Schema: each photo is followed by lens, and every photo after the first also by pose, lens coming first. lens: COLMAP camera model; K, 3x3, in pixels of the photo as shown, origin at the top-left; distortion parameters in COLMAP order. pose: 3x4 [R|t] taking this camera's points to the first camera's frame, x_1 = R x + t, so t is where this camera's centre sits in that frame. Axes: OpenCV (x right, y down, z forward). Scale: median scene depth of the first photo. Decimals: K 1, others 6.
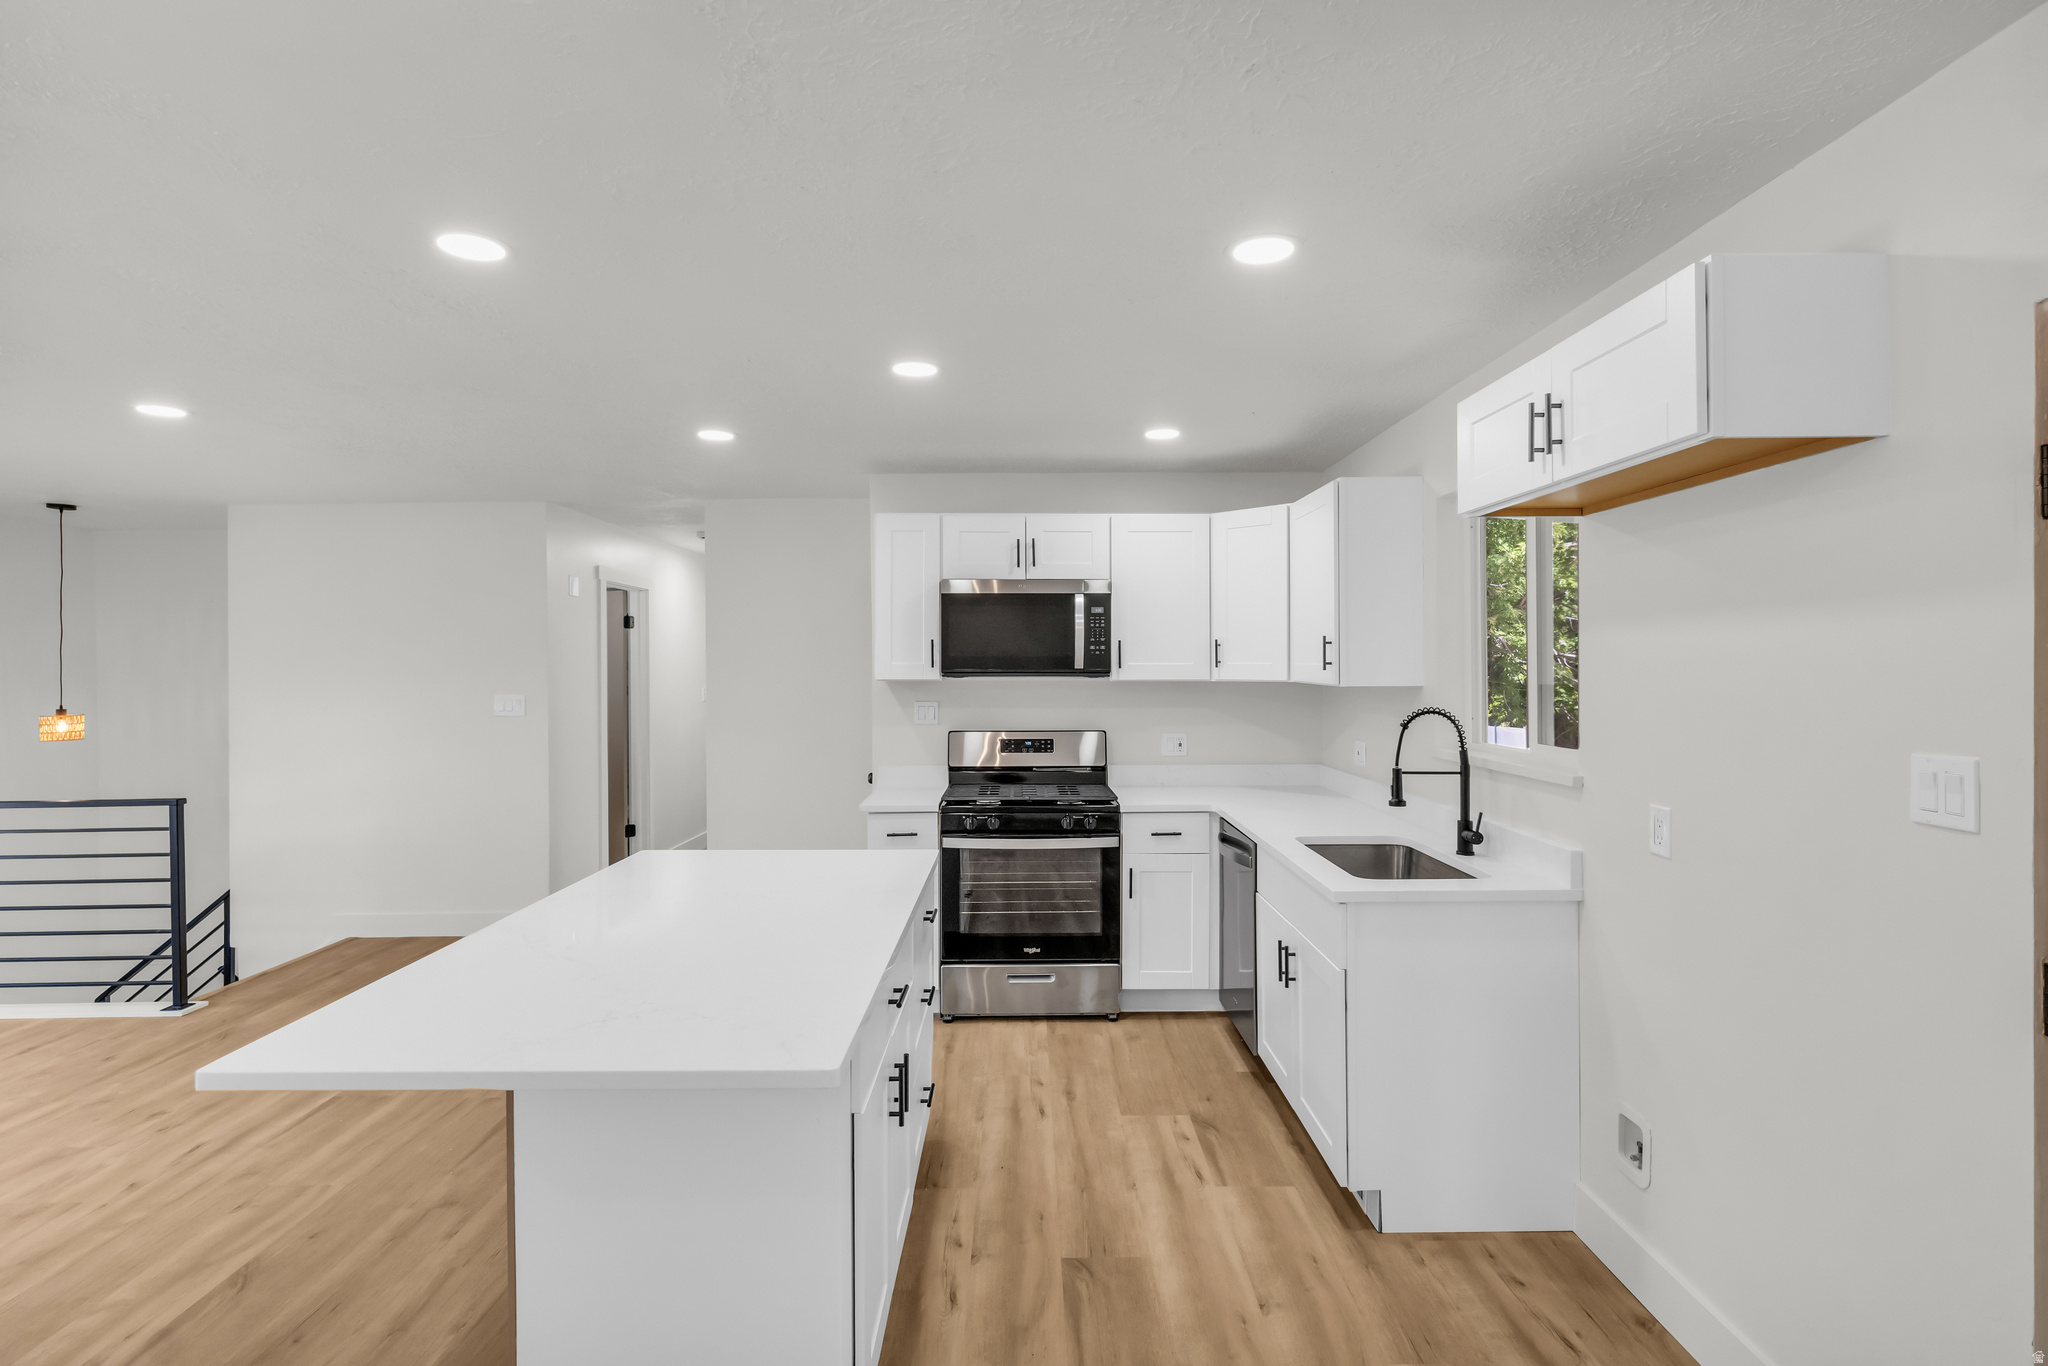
lens RADIAL K [[990.6, 0, 1030.2], [0, 990.6, 668.9], [0, 0, 1]] dist [0.002616, 0.000026]
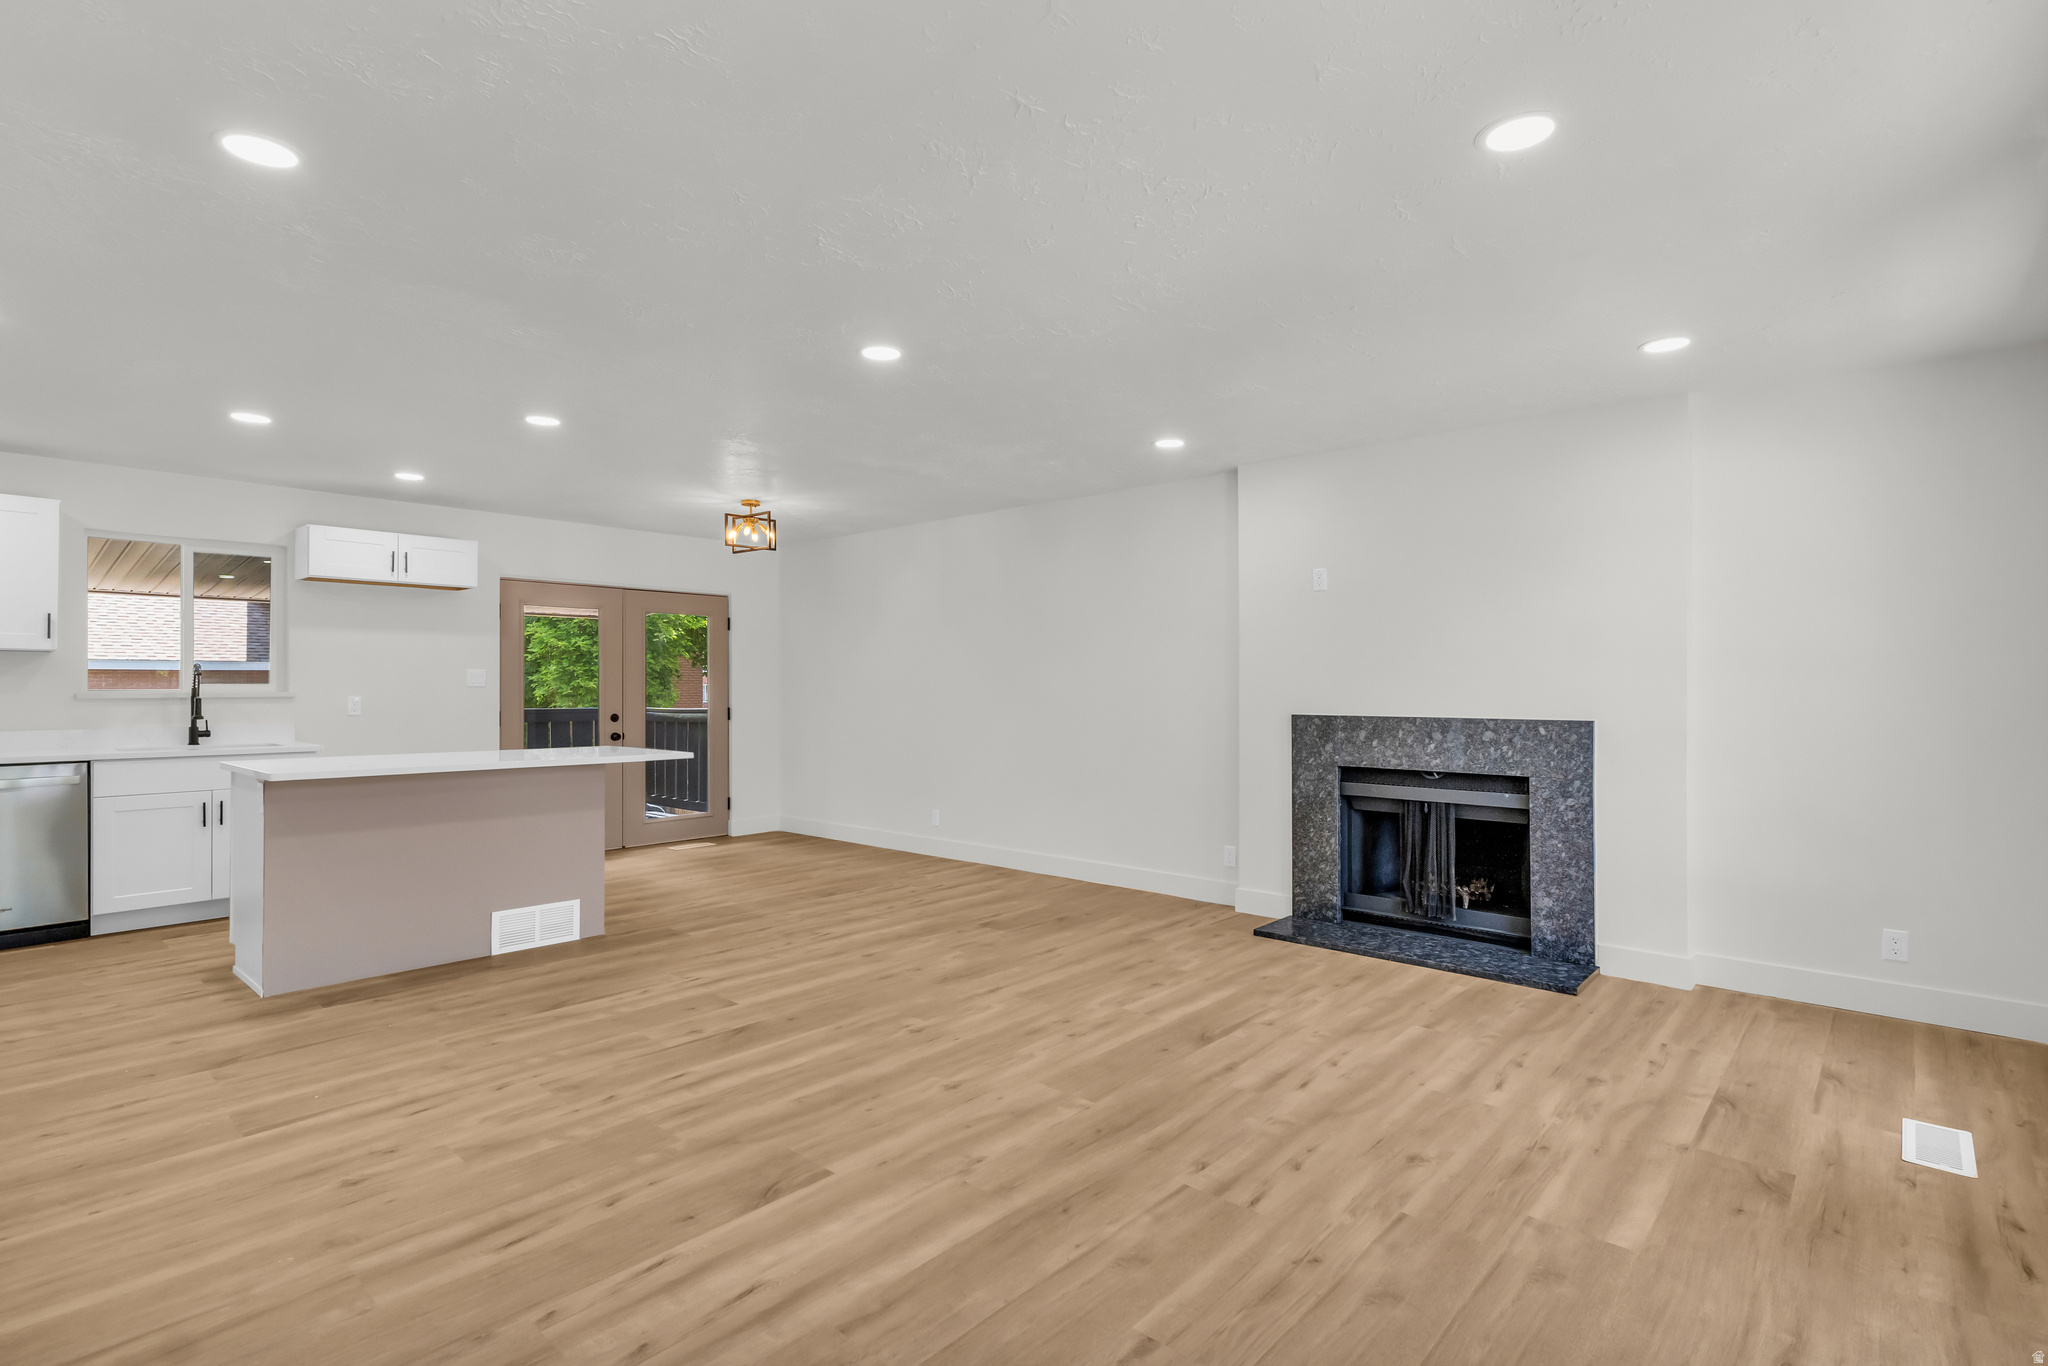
lens RADIAL K [[986.2, 0, 1039.5], [0, 986.2, 687.8], [0, 0, 1]] dist [0.000177, 0.000867]
pose [[-0.748207, 0.004546, 0.663450, -1.410274], [0.006689, 0.999977, 0.000692, 0.067640], [-0.663432, 0.004956, -0.748220, 0.974521]]
